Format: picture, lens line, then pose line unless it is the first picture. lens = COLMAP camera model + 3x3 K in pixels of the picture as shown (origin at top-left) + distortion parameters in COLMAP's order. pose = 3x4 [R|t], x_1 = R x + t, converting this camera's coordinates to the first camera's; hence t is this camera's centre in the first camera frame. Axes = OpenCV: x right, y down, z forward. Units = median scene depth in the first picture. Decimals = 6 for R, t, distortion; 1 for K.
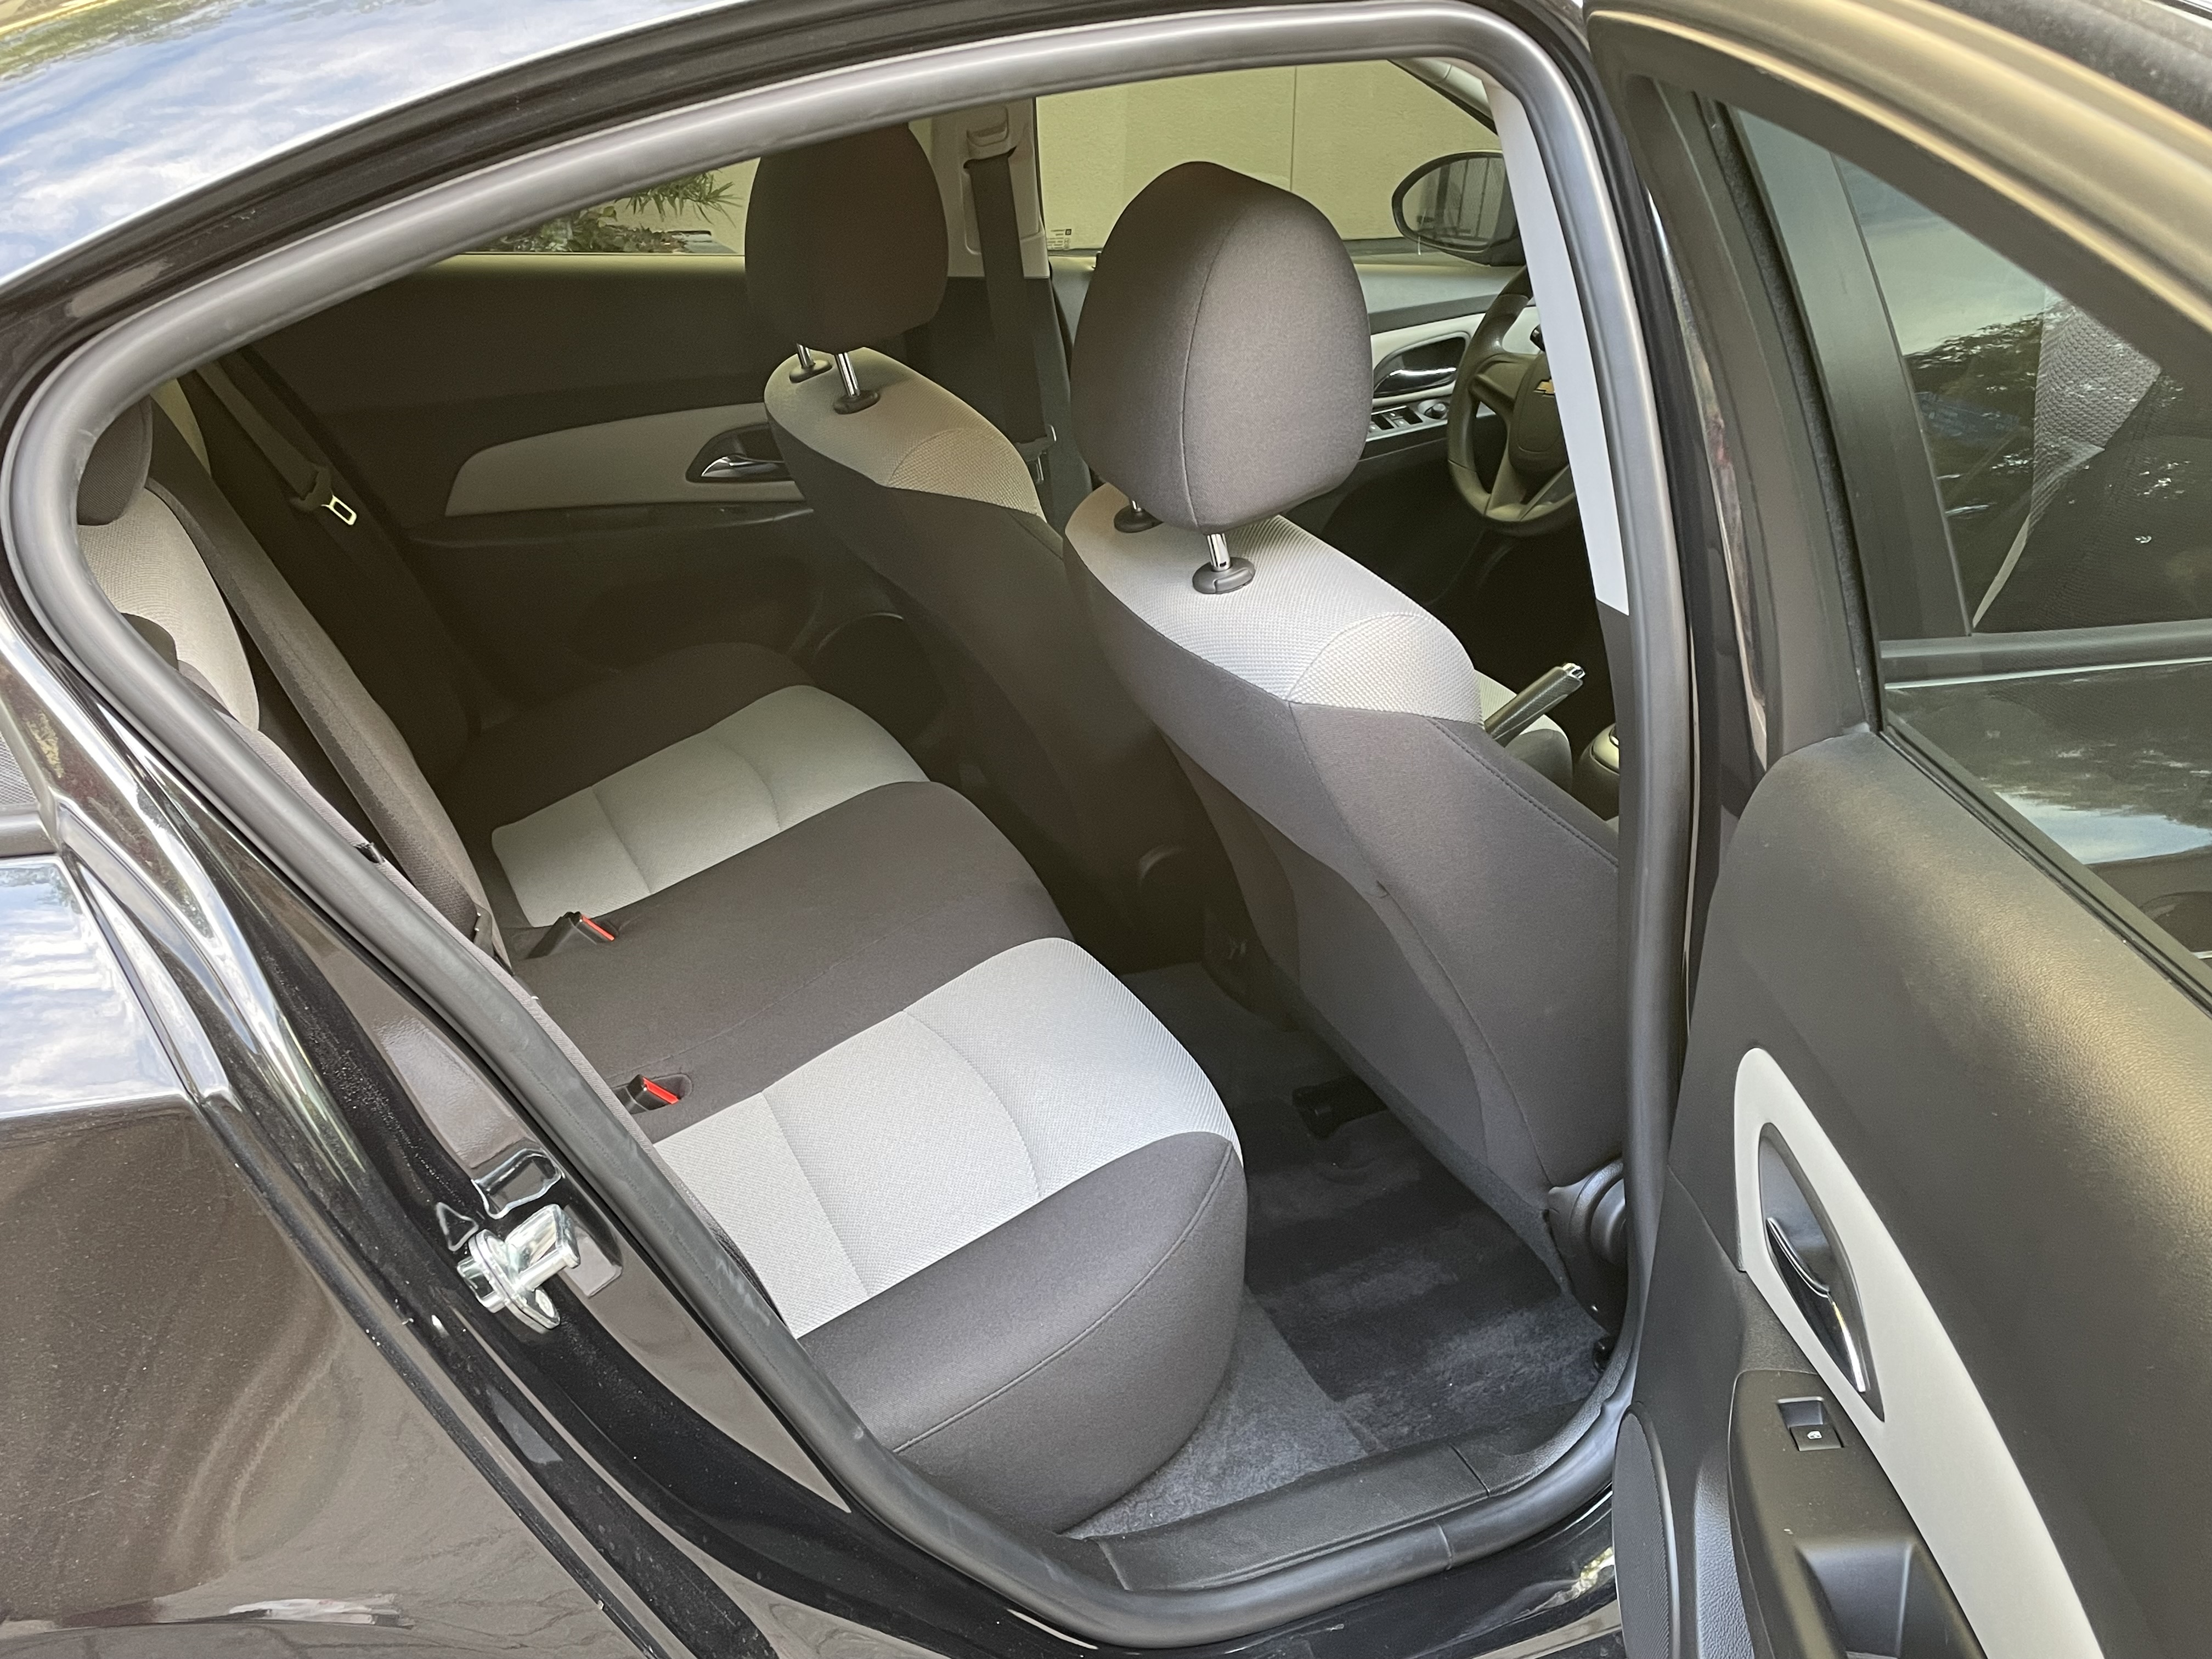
lens RADIAL K [[1975.6, 0, 1106.0], [0, 1975.6, 829.5], [0, 0, 1]] dist [0.058161, -0.017074]
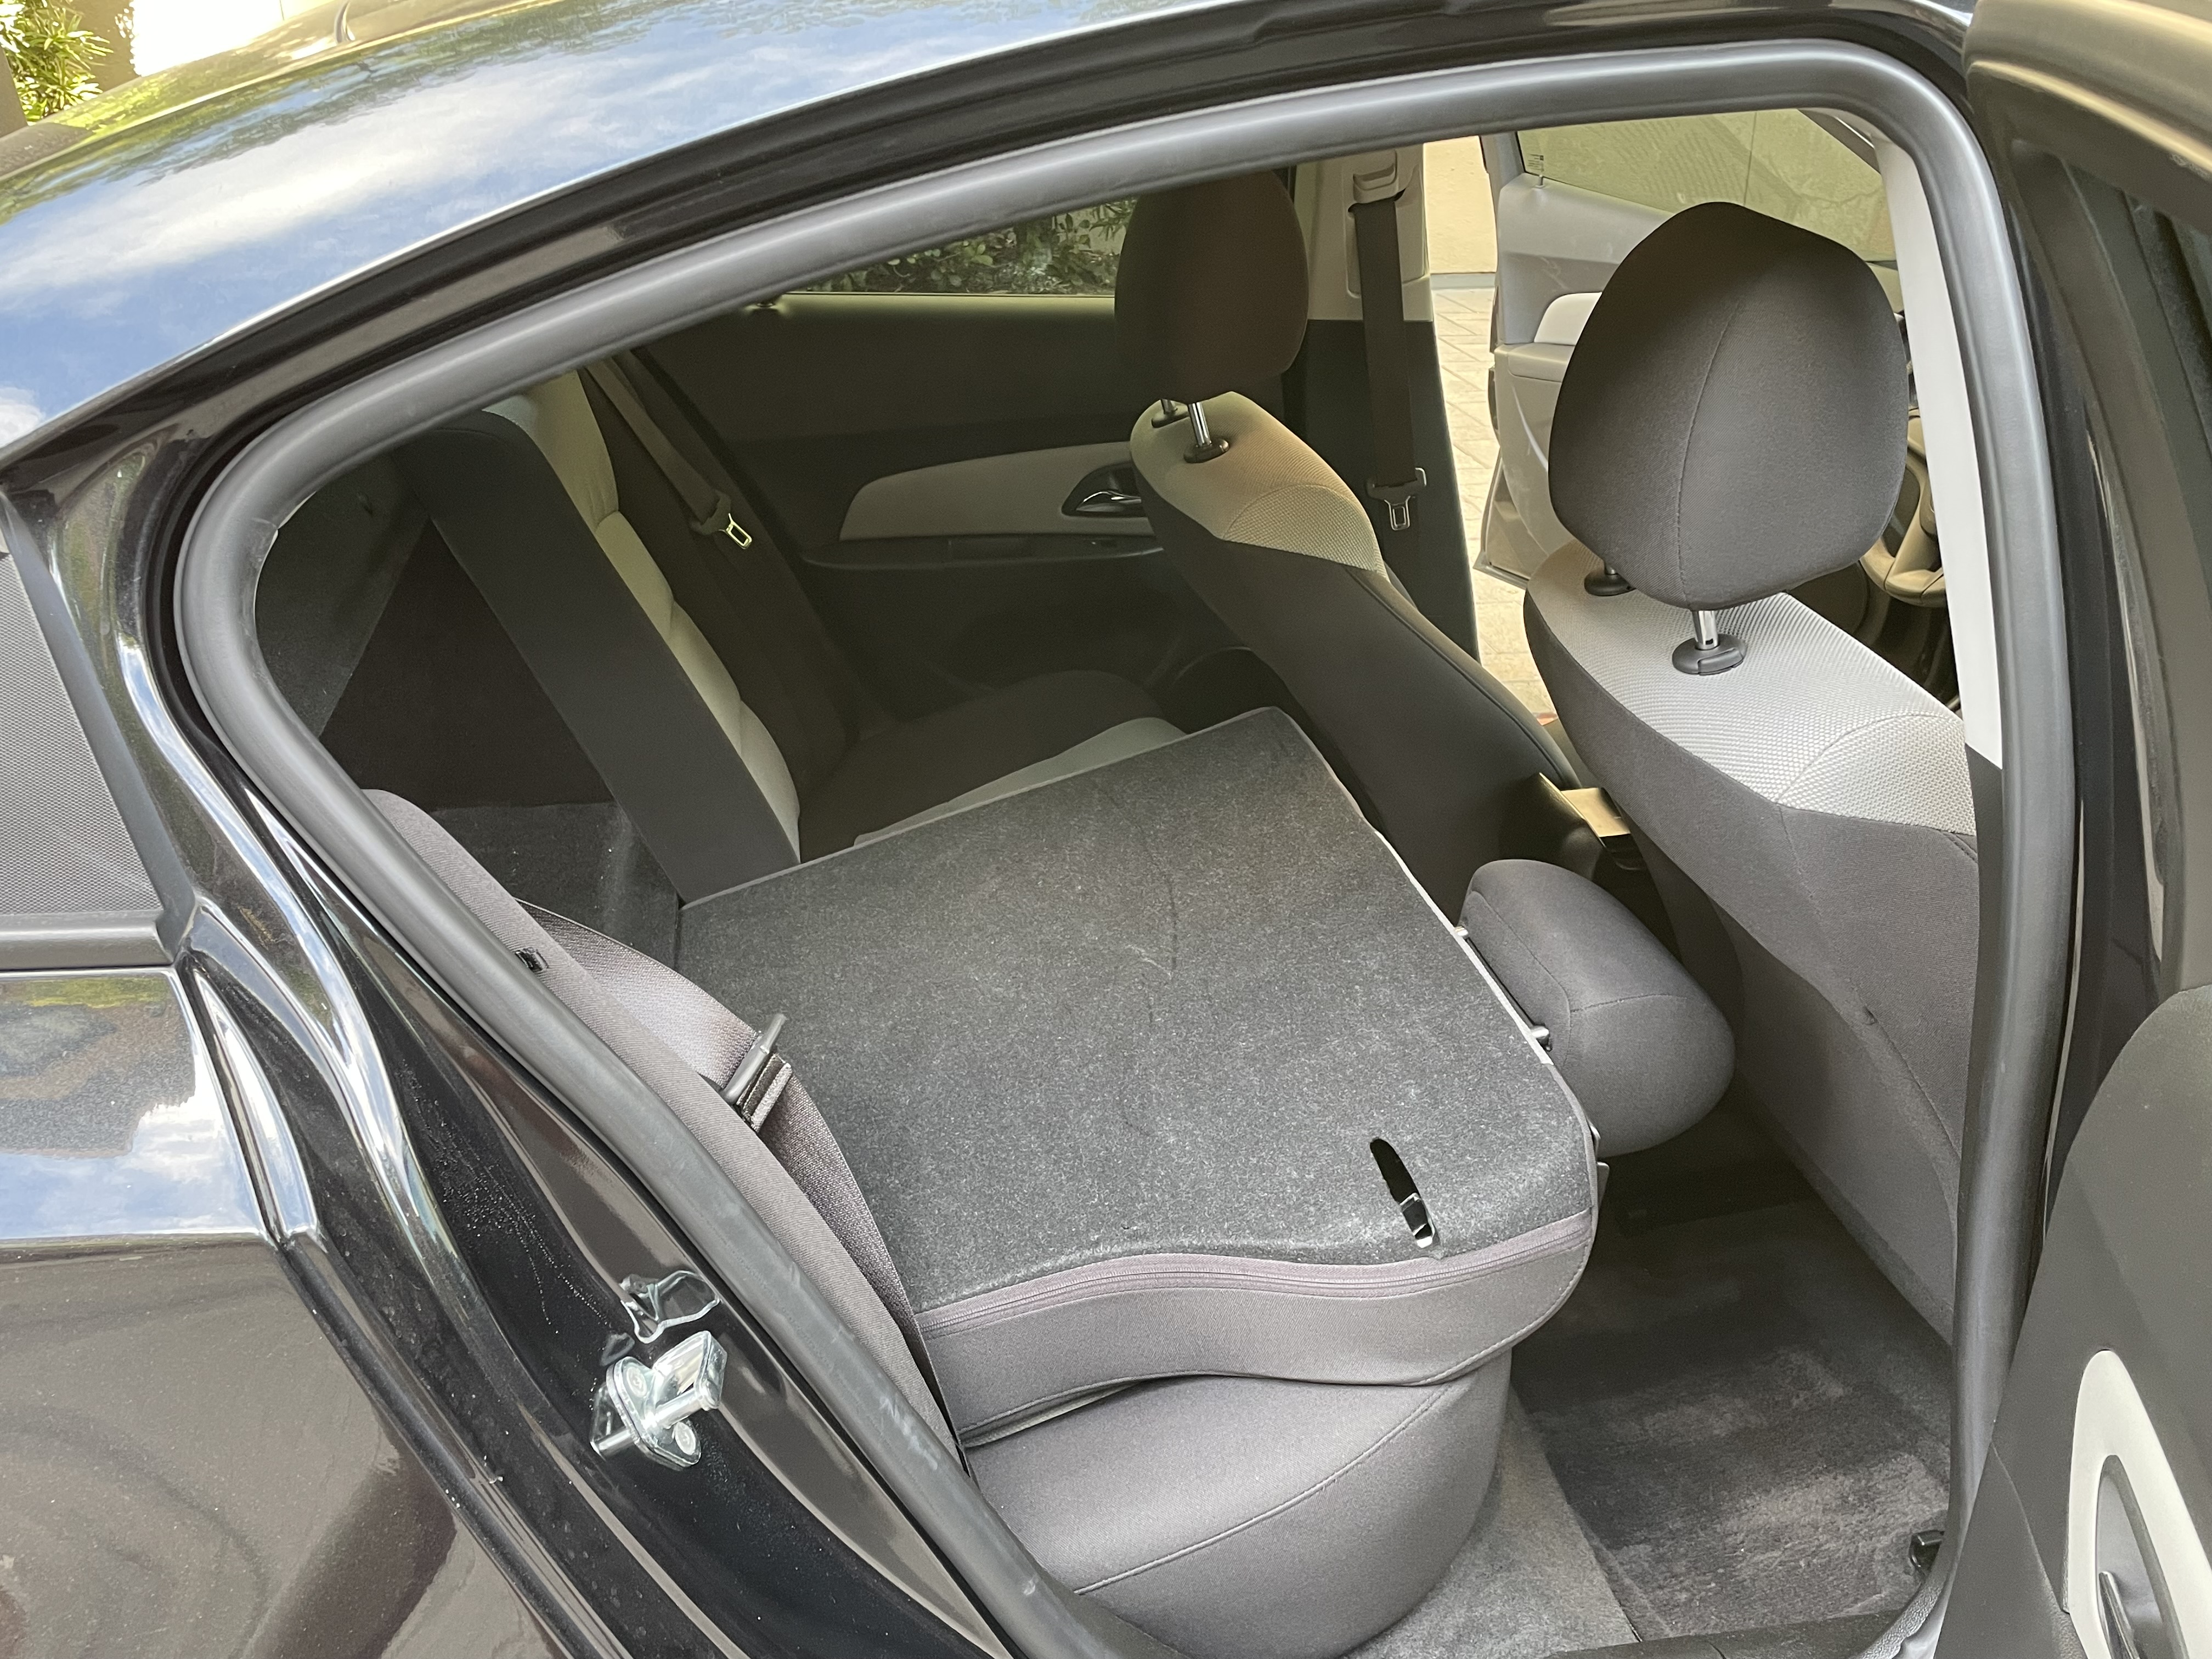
lens RADIAL K [[1797.8, 0, 1106.0], [0, 1797.8, 829.5], [0, 0, 1]] dist [0.086467, -0.108996]
pose [[0.971943, 0.080559, -0.220993, 0.054538], [-0.076865, 0.996721, 0.025277, -0.059253], [0.222304, -0.007581, 0.974948, 0.132472]]
